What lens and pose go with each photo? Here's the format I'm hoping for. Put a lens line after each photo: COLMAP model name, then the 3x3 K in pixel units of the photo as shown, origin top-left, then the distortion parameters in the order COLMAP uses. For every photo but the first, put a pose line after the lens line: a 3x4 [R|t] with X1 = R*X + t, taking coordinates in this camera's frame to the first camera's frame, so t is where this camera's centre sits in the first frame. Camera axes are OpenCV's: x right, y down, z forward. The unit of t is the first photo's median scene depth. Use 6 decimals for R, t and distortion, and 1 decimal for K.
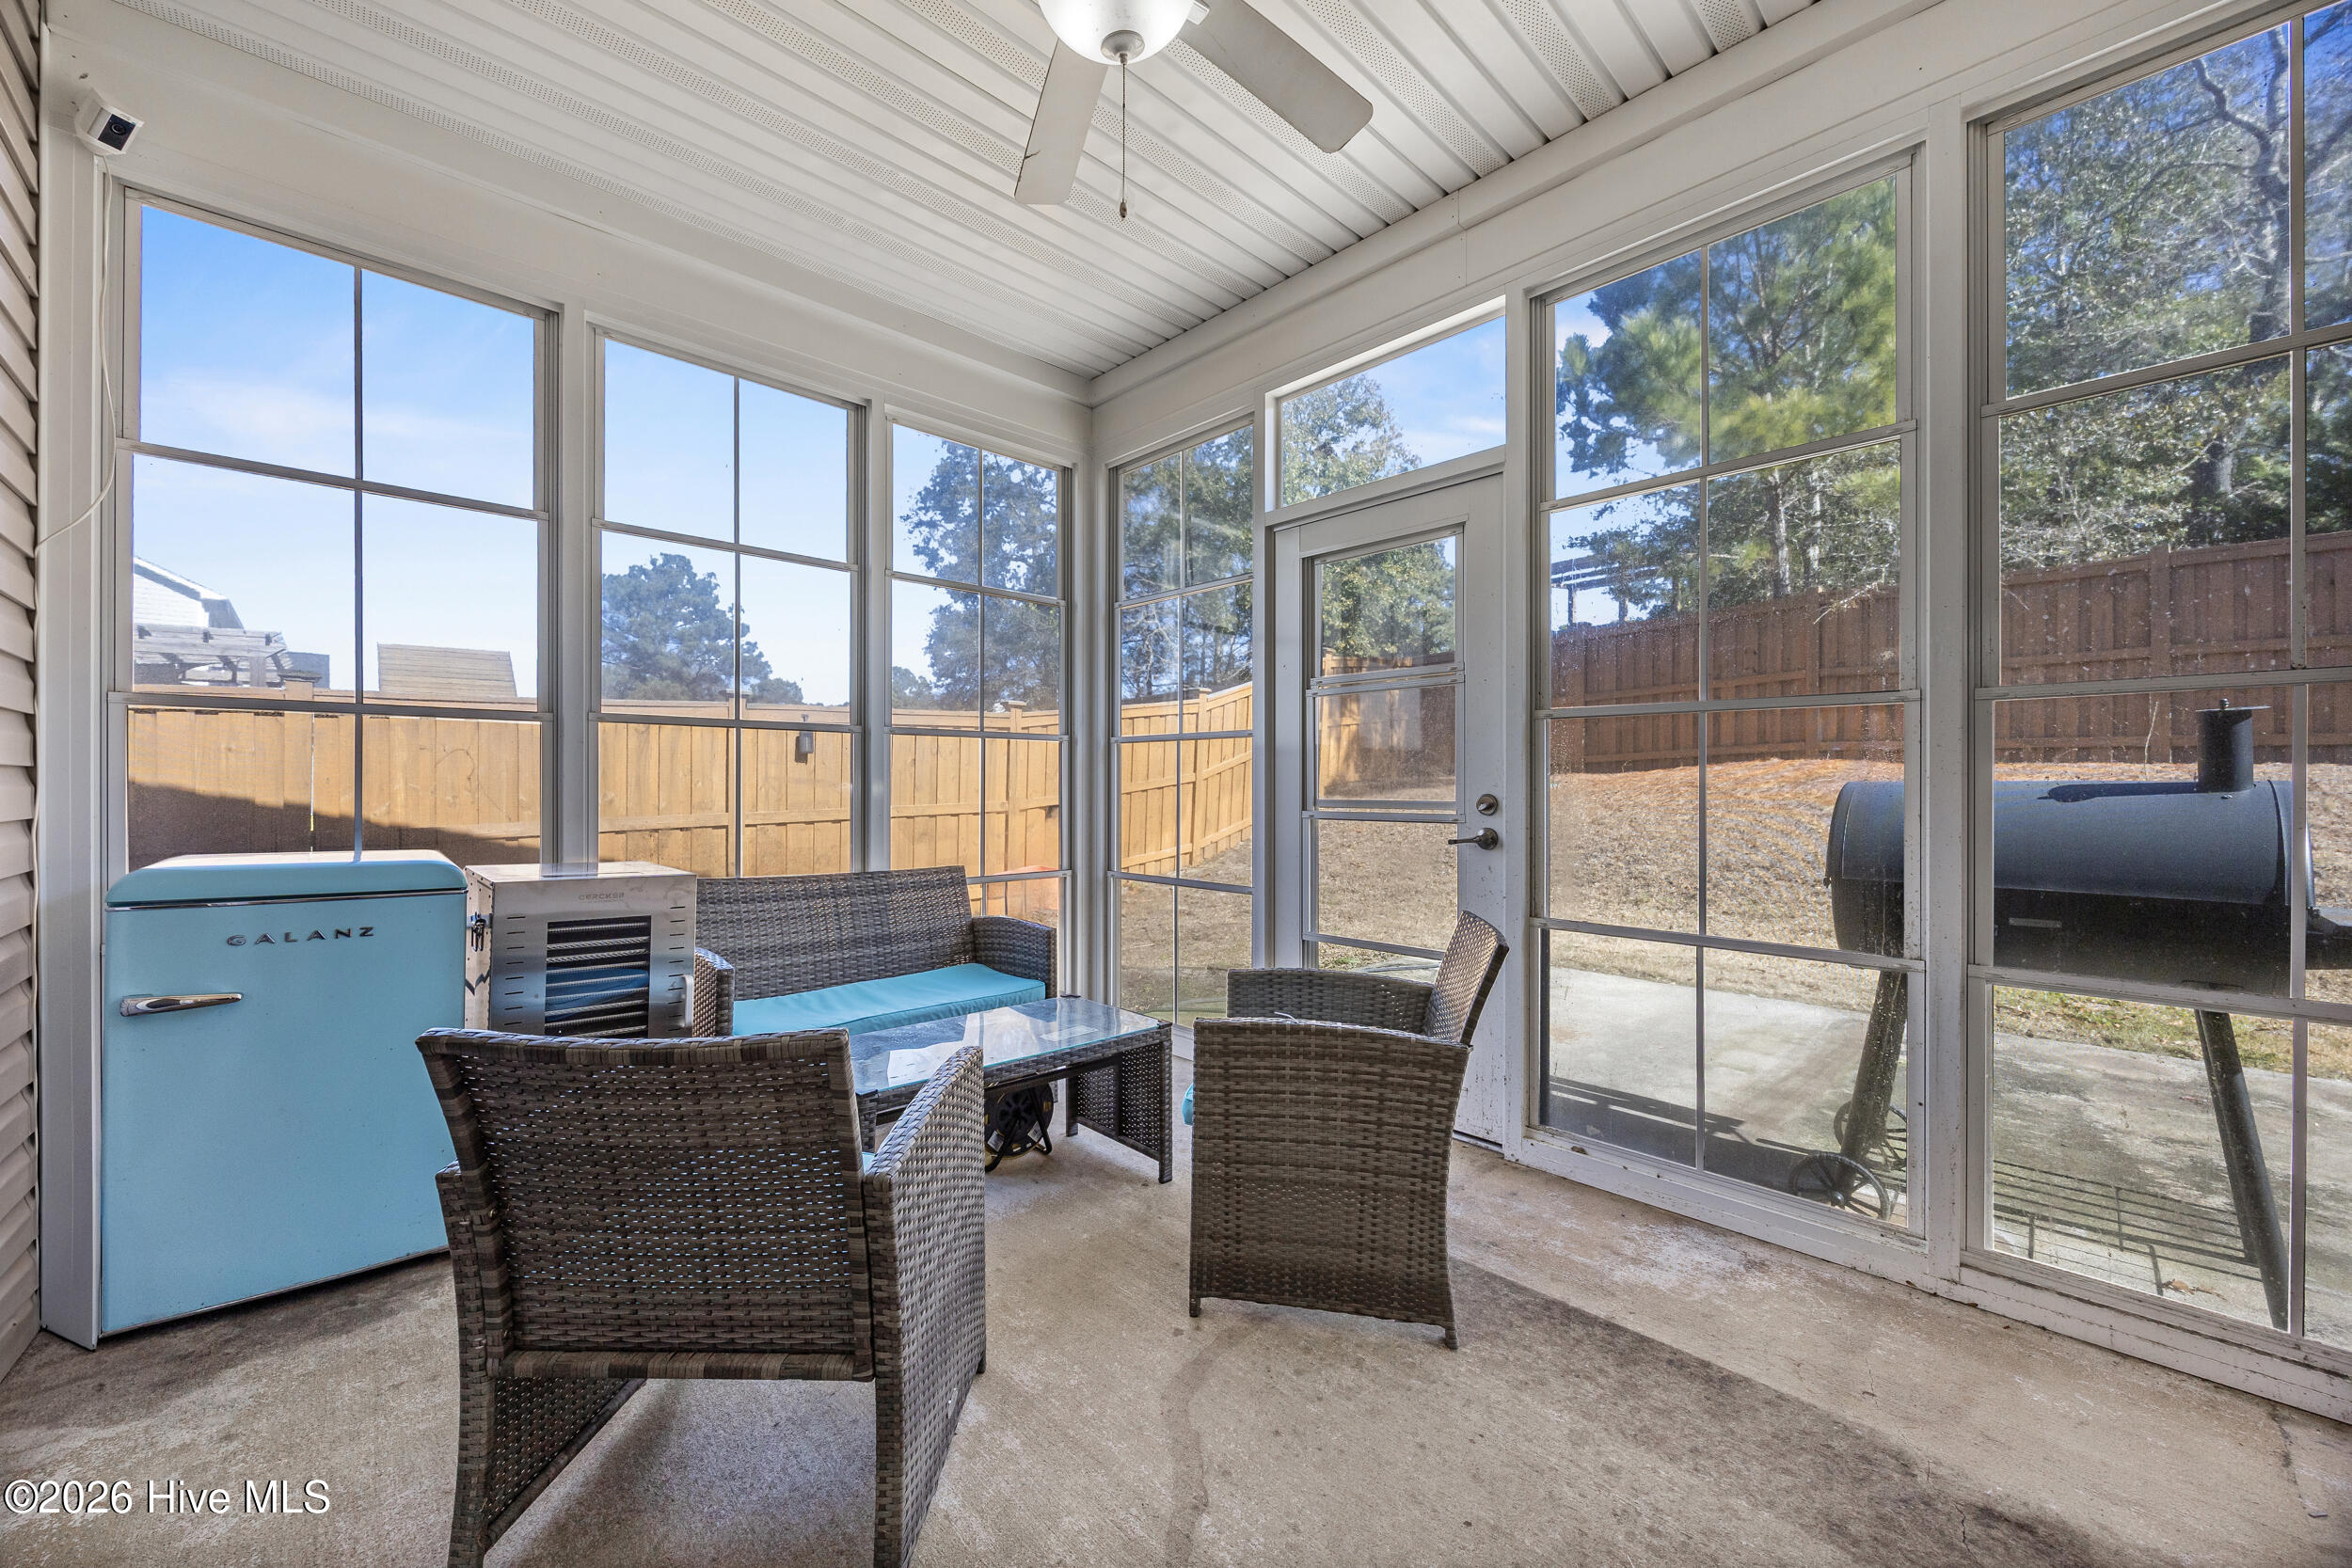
lens RADIAL K [[896.6, 0, 1170.1], [0, 896.6, 784.1], [0, 0, 1]] dist [-0.003841, -0.000055]
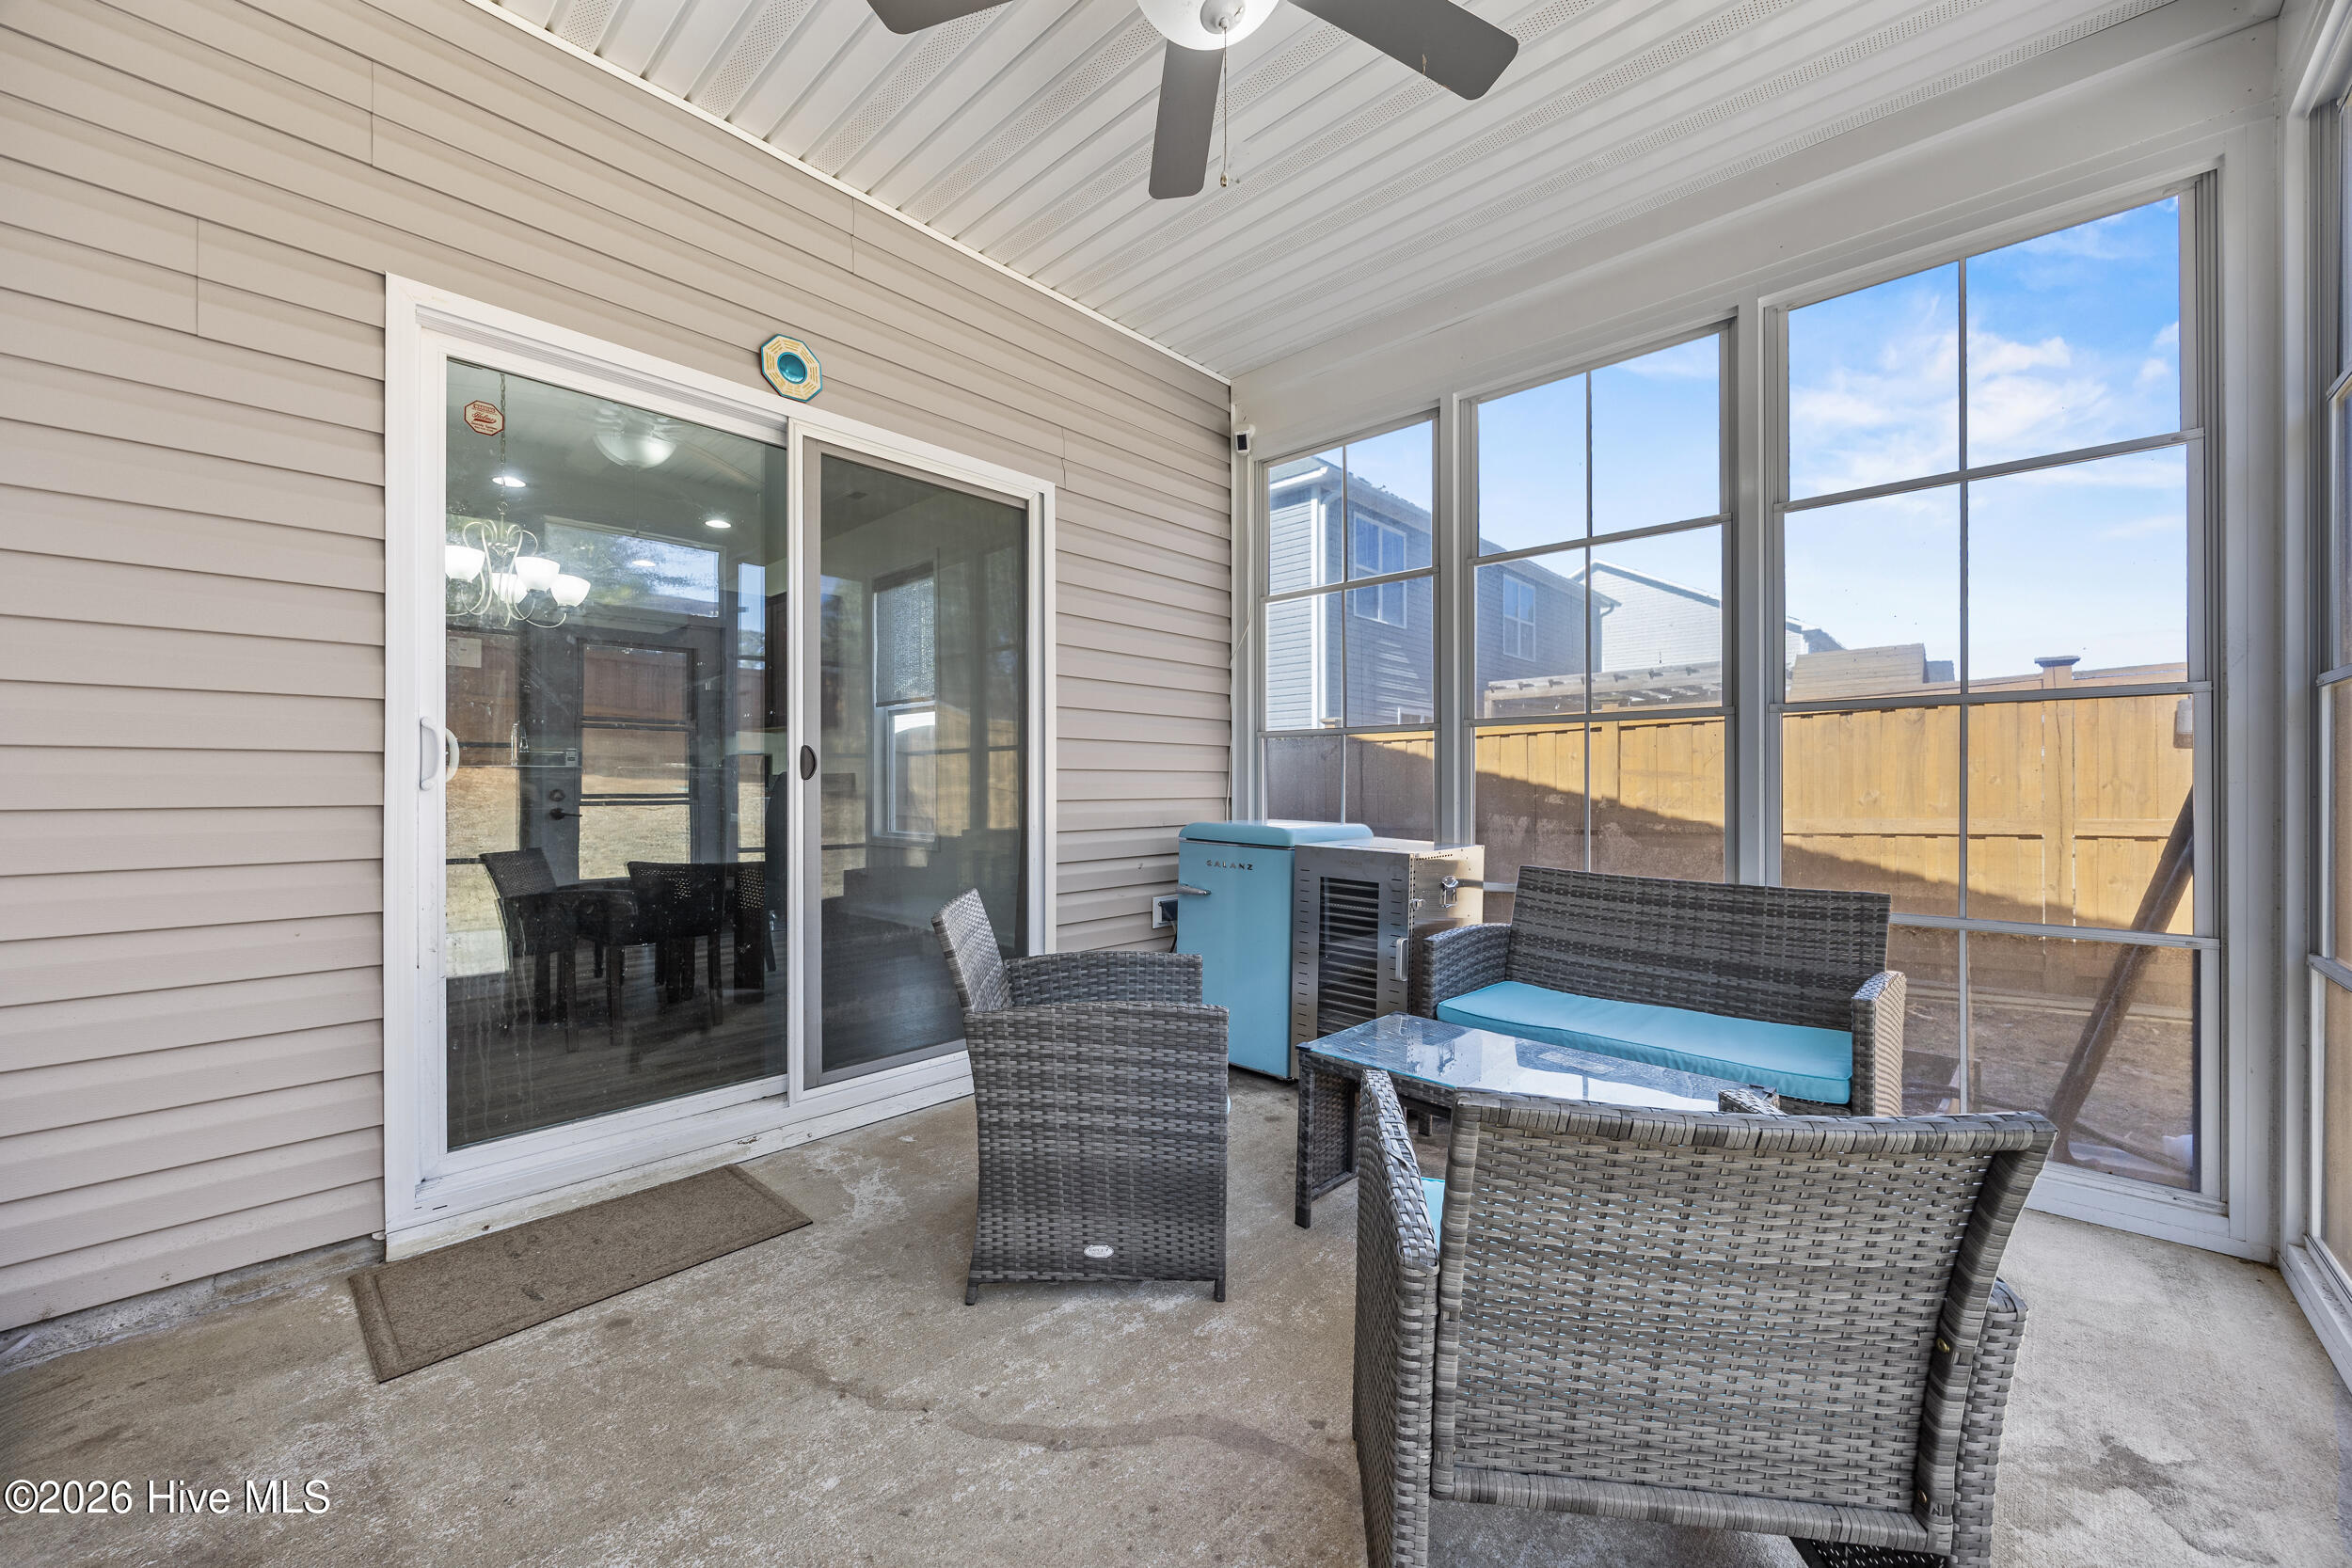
lens RADIAL K [[896.6, 0, 1169.6], [0, 896.6, 782.9], [0, 0, 1]] dist [-0.003841, -0.000055]
pose [[0.053763, 0.005128, -0.998541, 0.451585], [0.005395, 0.999971, 0.005426, -0.002119], [0.998539, -0.005678, 0.053734, 0.436361]]
